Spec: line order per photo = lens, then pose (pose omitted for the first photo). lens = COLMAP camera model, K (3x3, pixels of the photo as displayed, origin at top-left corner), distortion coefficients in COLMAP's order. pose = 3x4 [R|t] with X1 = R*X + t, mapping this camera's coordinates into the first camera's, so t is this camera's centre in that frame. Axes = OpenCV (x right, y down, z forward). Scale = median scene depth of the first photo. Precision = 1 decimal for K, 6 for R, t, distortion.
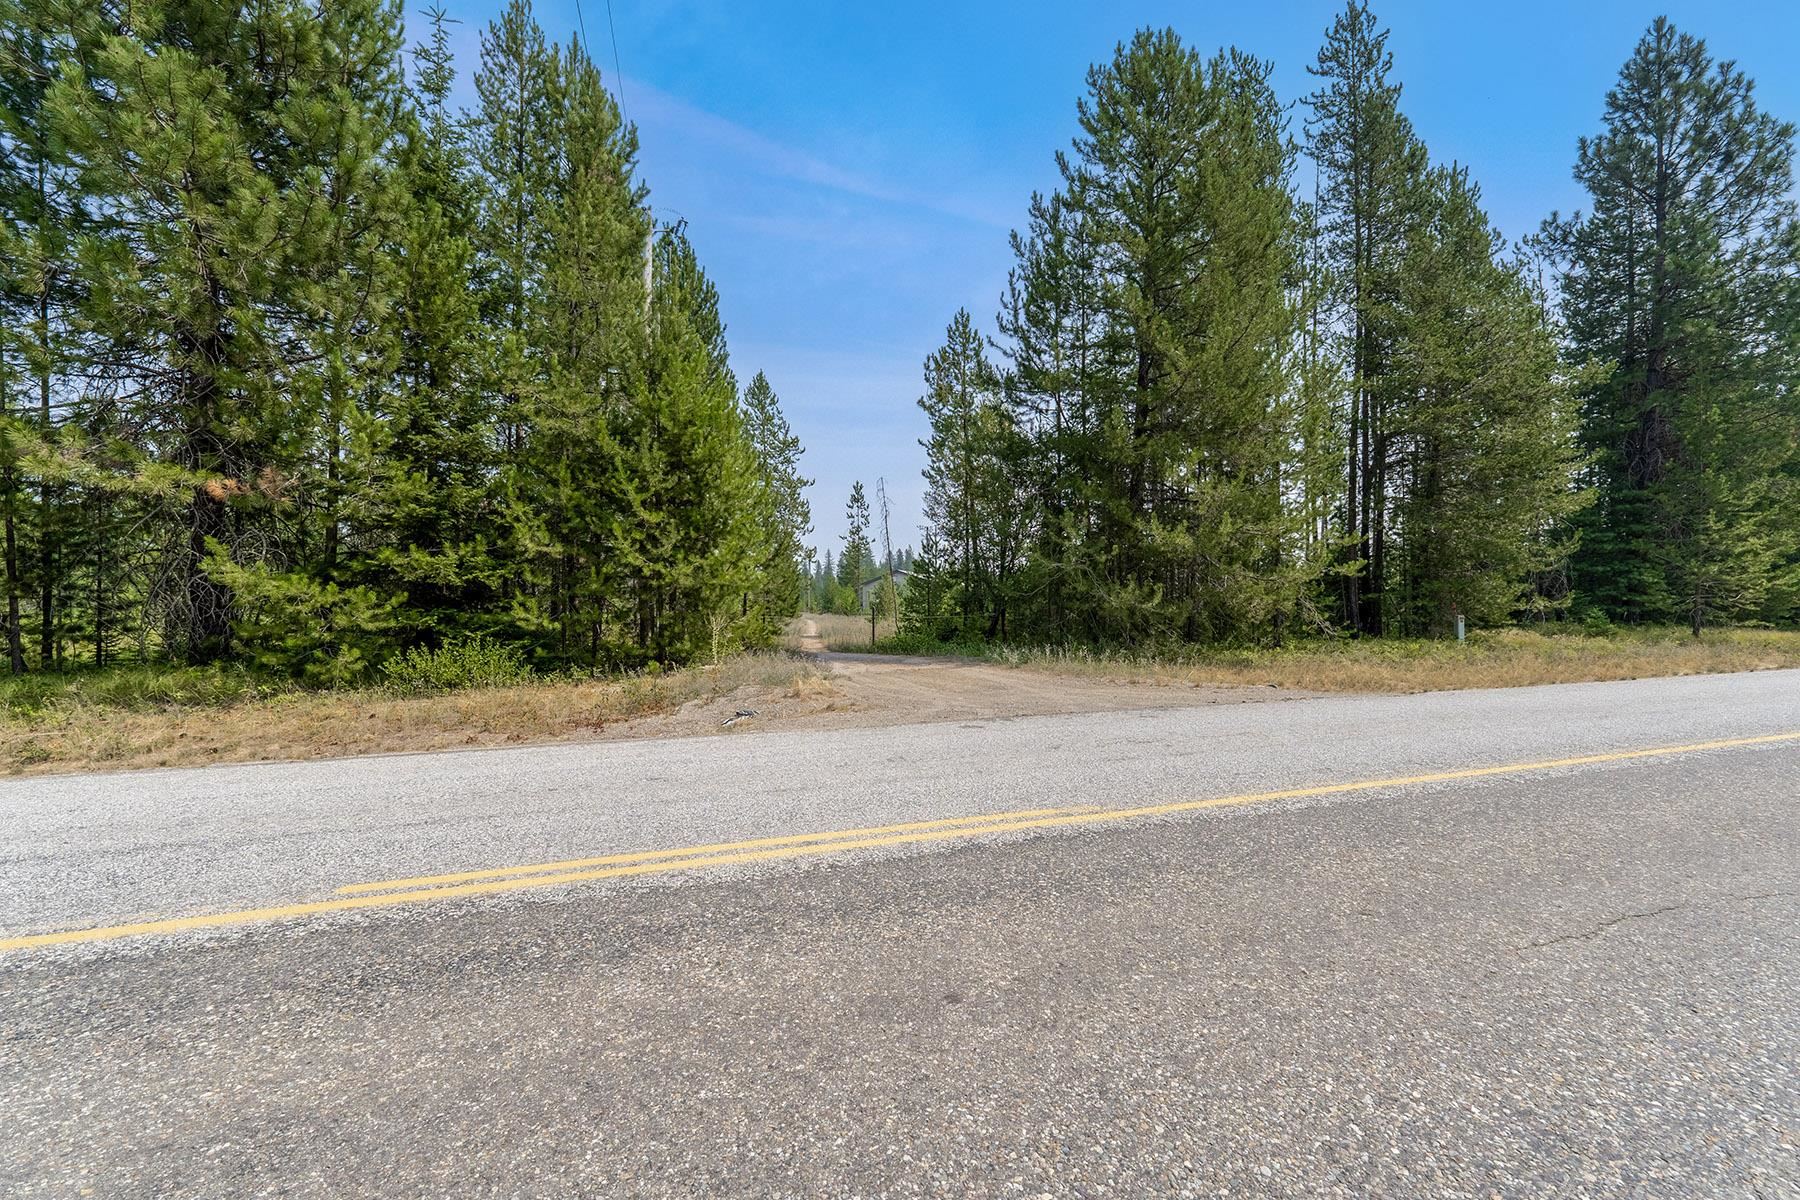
lens RADIAL K [[752.7, 0, 890.9], [0, 752.7, 602.3], [0, 0, 1]] dist [0.007247, -0.001944]
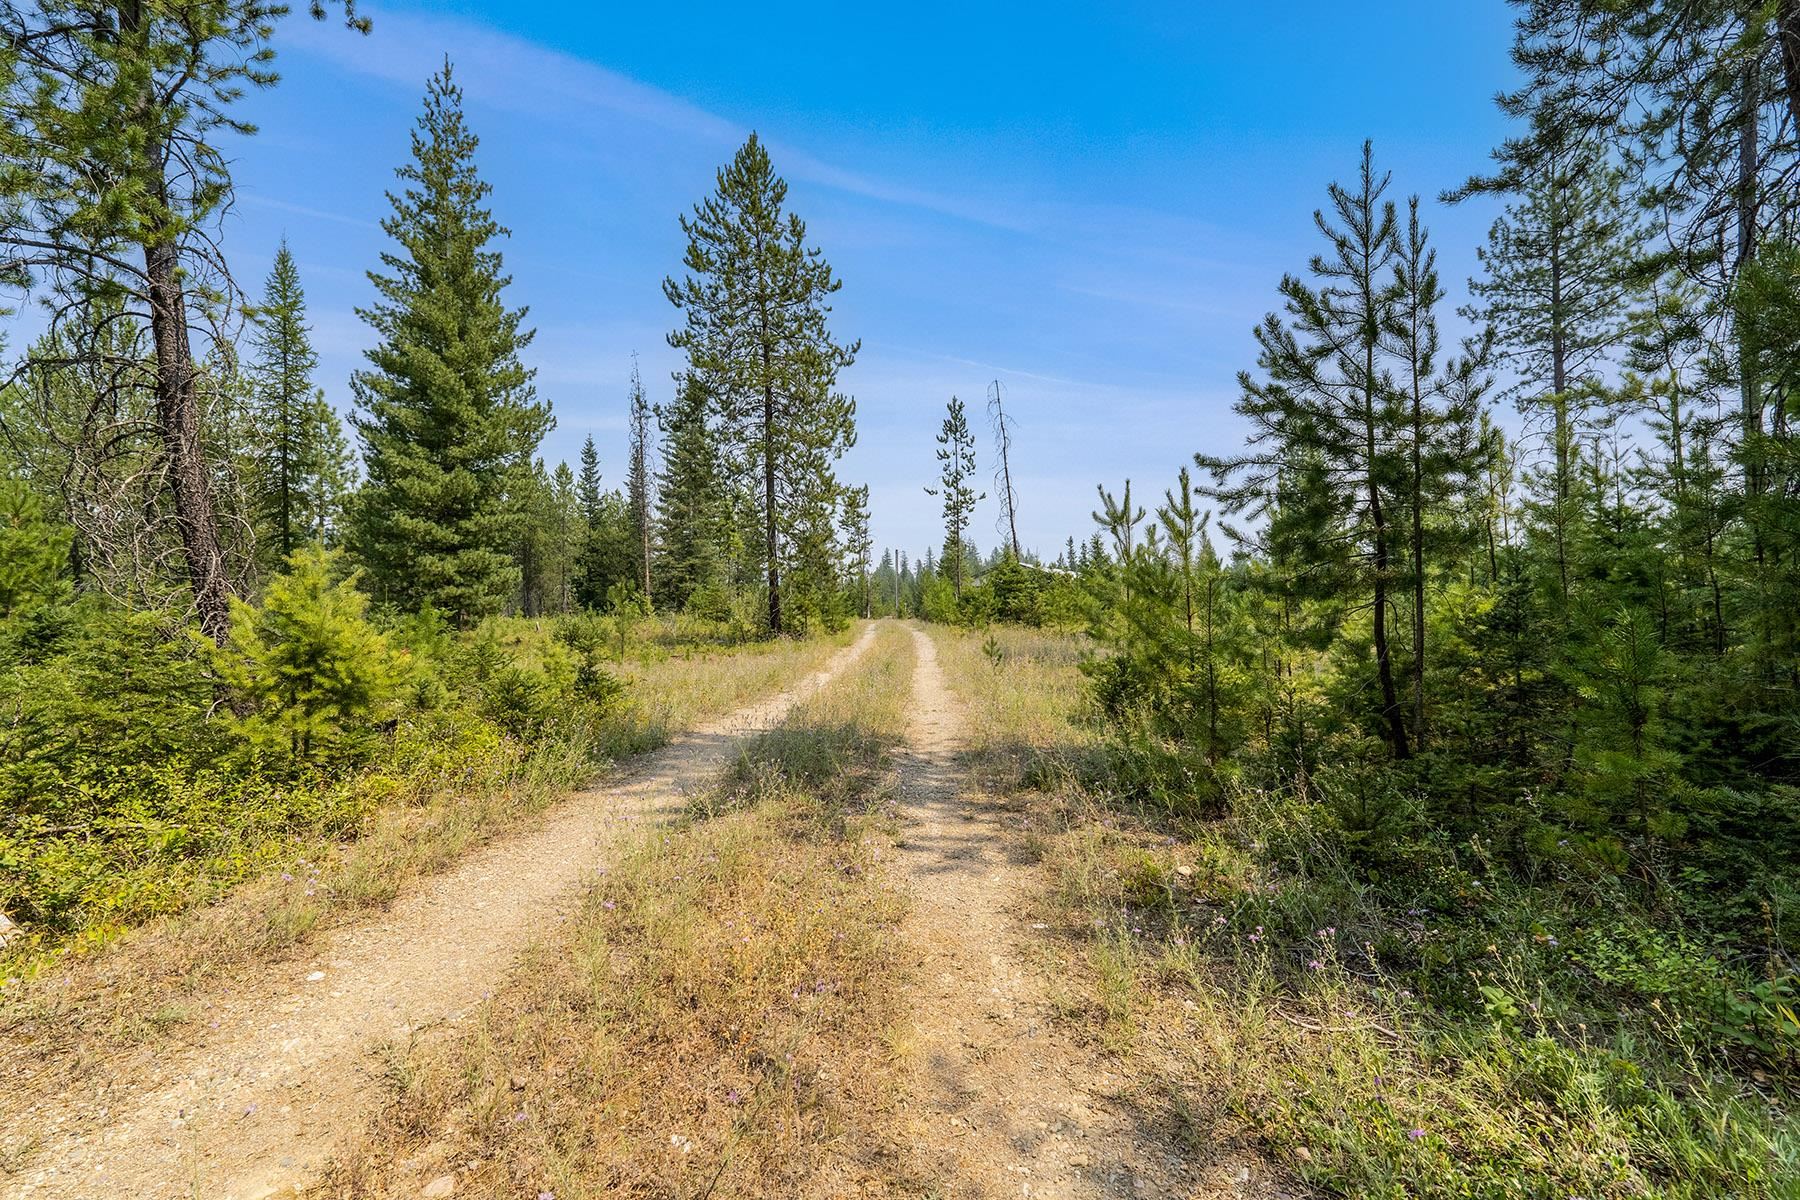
lens RADIAL K [[752.7, 0, 902.3], [0, 752.7, 605.5], [0, 0, 1]] dist [0.007247, -0.001944]
pose [[0.992086, -0.009383, -0.125208, -0.035921], [0.009364, 0.999956, -0.000742, 0.010186], [0.125210, -0.000437, 0.992130, 1.156246]]
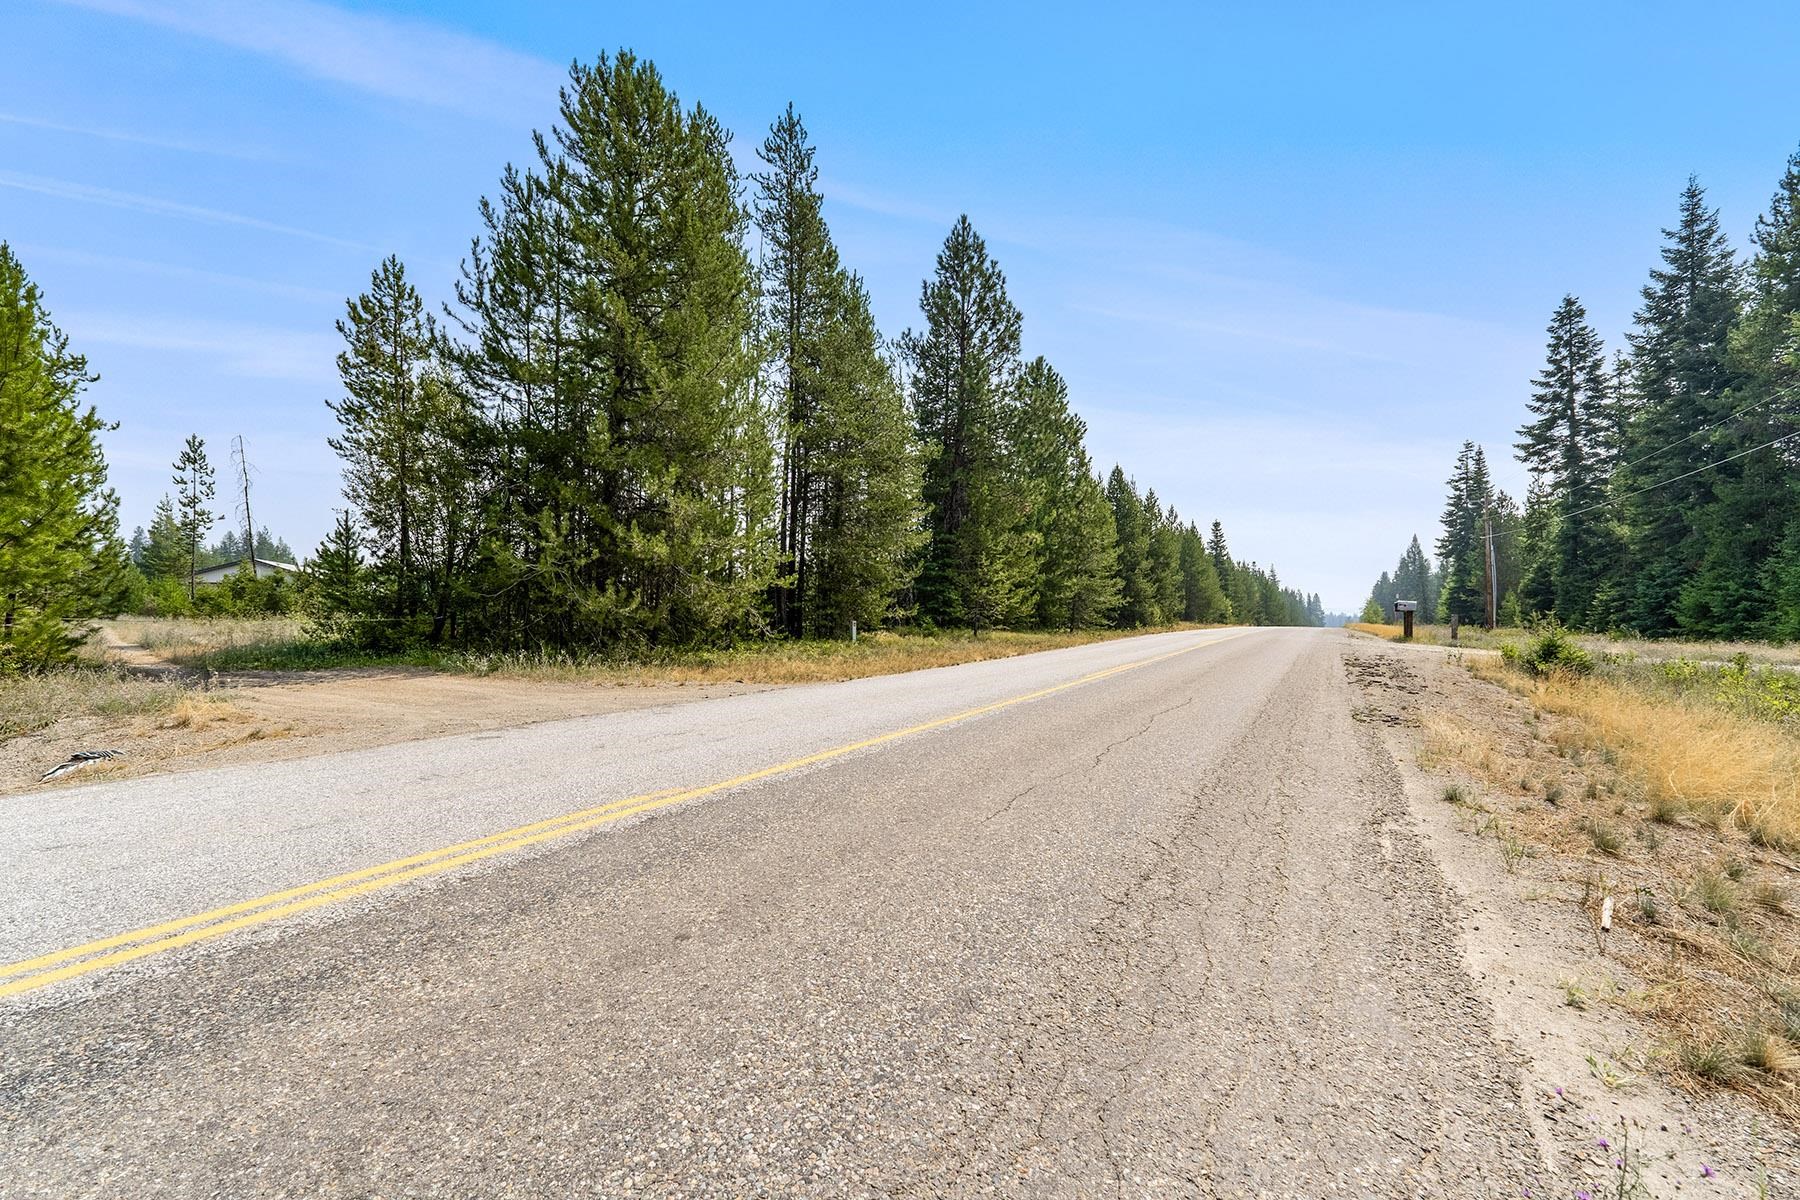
lens RADIAL K [[752.7, 0, 897.2], [0, 752.7, 600.6], [0, 0, 1]] dist [0.007247, -0.001944]
pose [[0.748394, 0.022604, 0.662869, -0.048494], [-0.016915, 0.999744, -0.014995, 0.000165], [-0.663039, 0.000010, 0.748585, -0.012990]]
